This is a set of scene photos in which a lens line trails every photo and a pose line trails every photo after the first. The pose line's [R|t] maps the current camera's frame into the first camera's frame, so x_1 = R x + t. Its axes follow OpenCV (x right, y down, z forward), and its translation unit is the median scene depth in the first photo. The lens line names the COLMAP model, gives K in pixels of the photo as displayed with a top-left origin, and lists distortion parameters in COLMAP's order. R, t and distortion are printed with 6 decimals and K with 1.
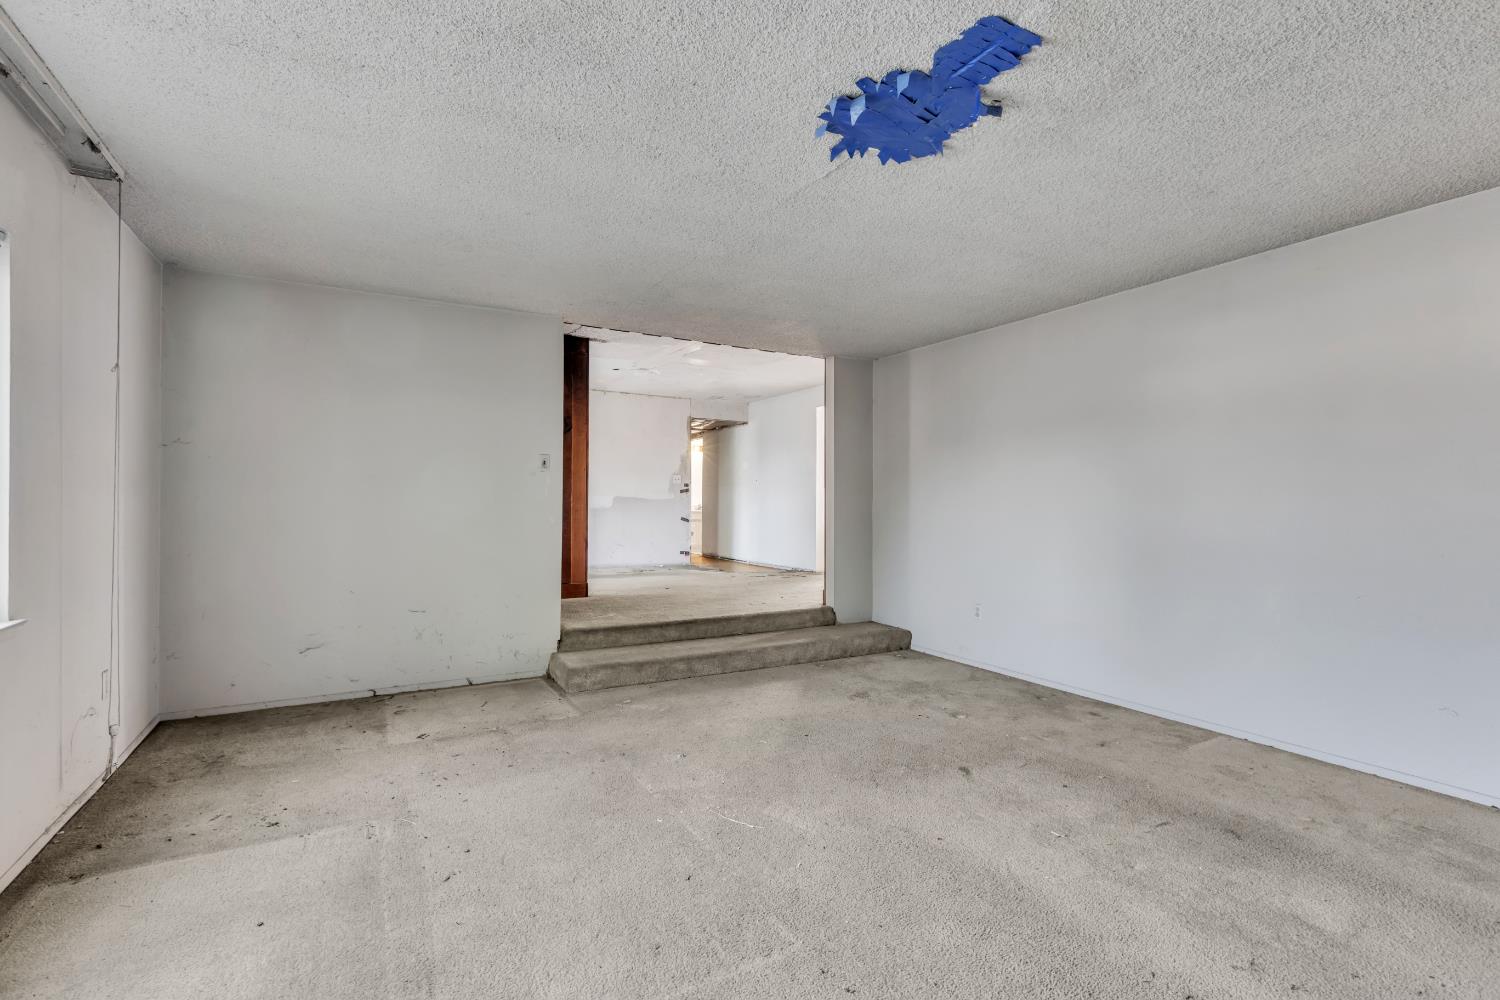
lens RADIAL K [[688.9, 0, 751.8], [0, 688.9, 497.0], [0, 0, 1]] dist [-0.000222, -0.000017]
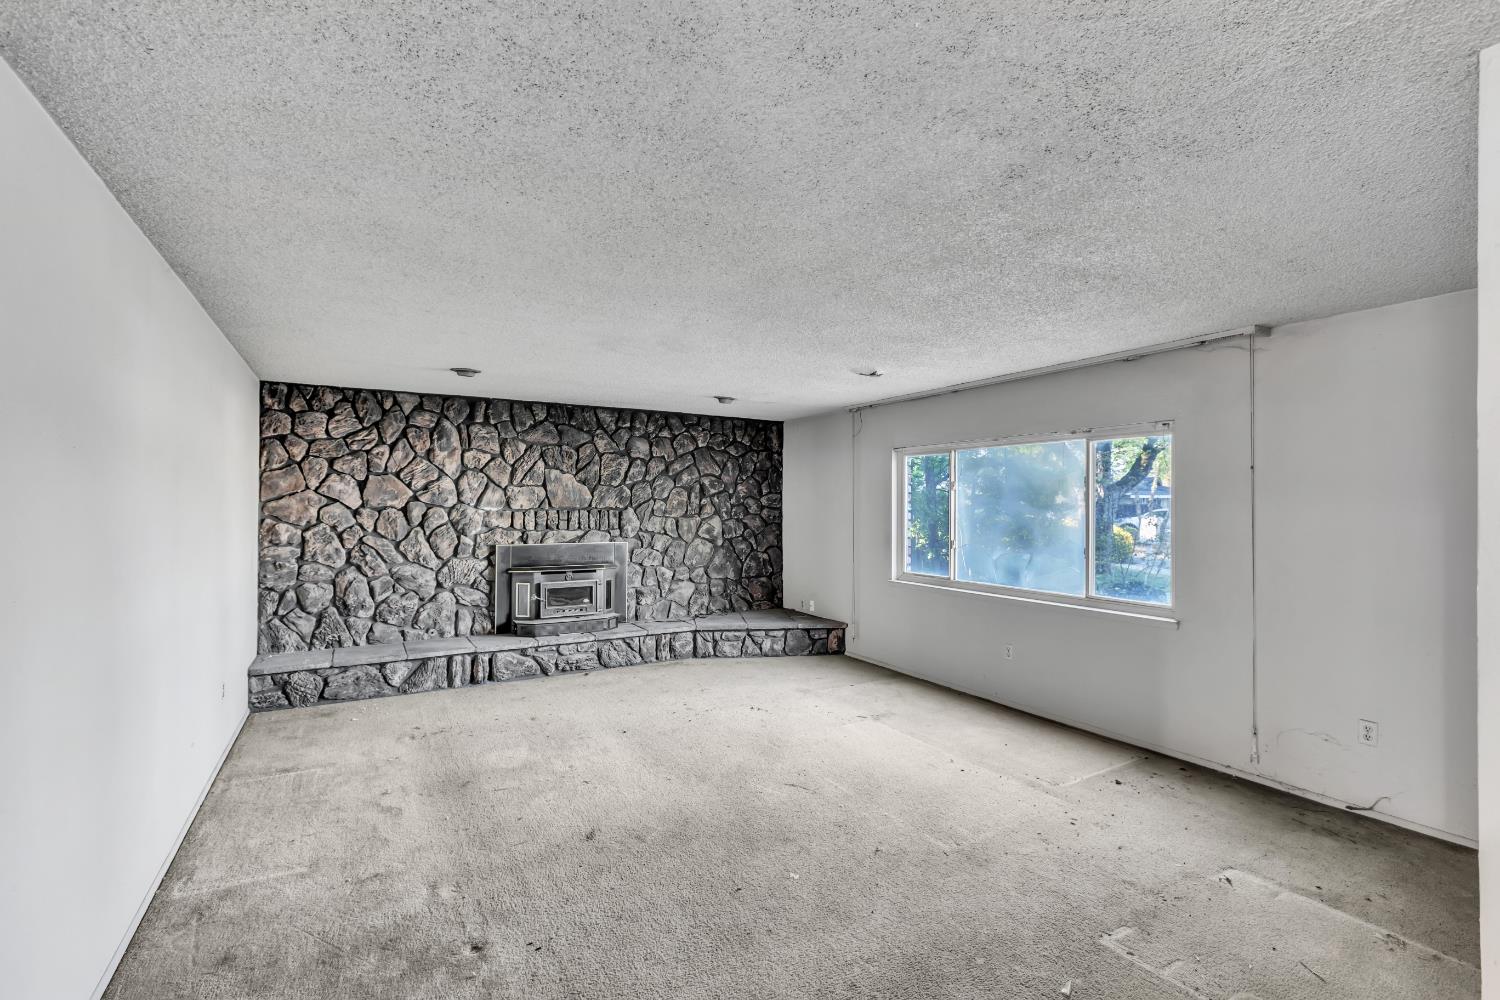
lens RADIAL K [[688.9, 0, 747.9], [0, 688.9, 502.3], [0, 0, 1]] dist [-0.000222, -0.000017]
pose [[-0.999395, -0.011597, -0.032801, 0.102531], [-0.011507, 0.999929, -0.002929, -0.076886], [0.032832, -0.002550, -0.999458, 1.757815]]
